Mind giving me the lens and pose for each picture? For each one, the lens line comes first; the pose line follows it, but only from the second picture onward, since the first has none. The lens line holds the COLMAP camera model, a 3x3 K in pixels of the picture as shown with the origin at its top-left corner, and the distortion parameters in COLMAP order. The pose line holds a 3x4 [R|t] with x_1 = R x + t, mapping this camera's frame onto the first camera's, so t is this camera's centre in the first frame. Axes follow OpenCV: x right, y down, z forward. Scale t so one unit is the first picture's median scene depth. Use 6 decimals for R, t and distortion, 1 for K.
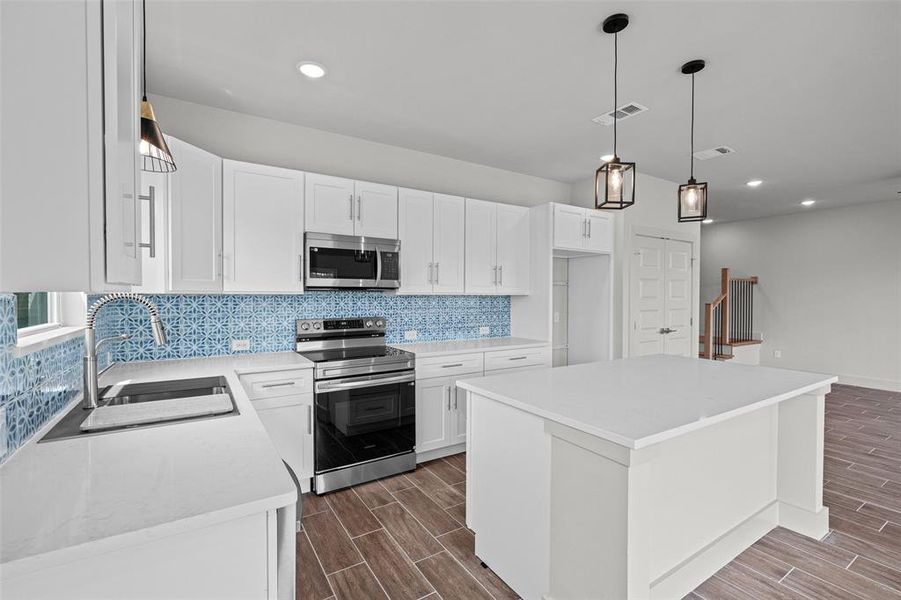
lens RADIAL K [[407.8, 0, 446.7], [0, 407.8, 302.6], [0, 0, 1]] dist [-0.007525, 0.001769]
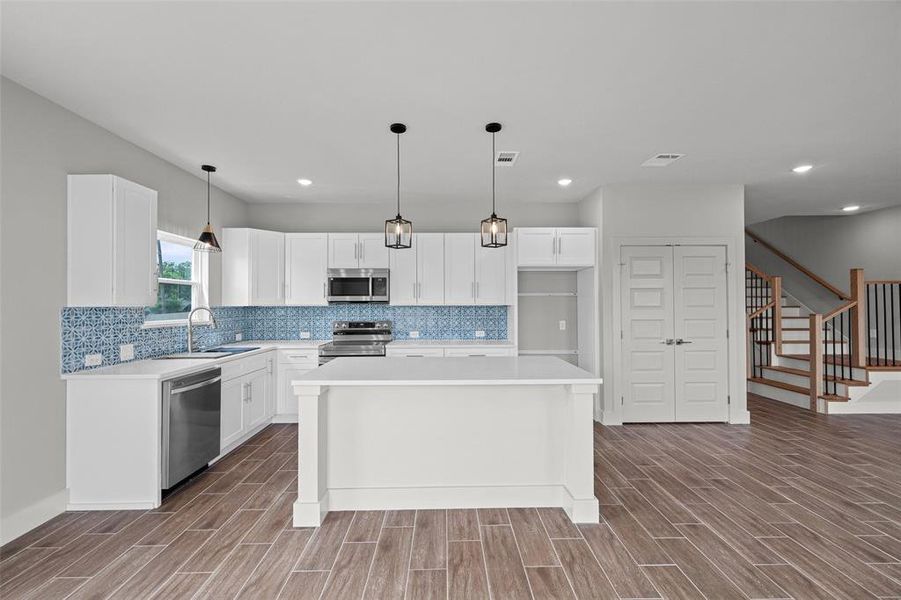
lens RADIAL K [[384.1, 0, 442.0], [0, 384.1, 301.0], [0, 0, 1]] dist [0.001744, -0.001279]
pose [[0.844249, -0.013078, -0.535791, 0.808478], [-0.003954, 0.999523, -0.030628, 0.005533], [0.535936, 0.027976, 0.843795, -0.073489]]
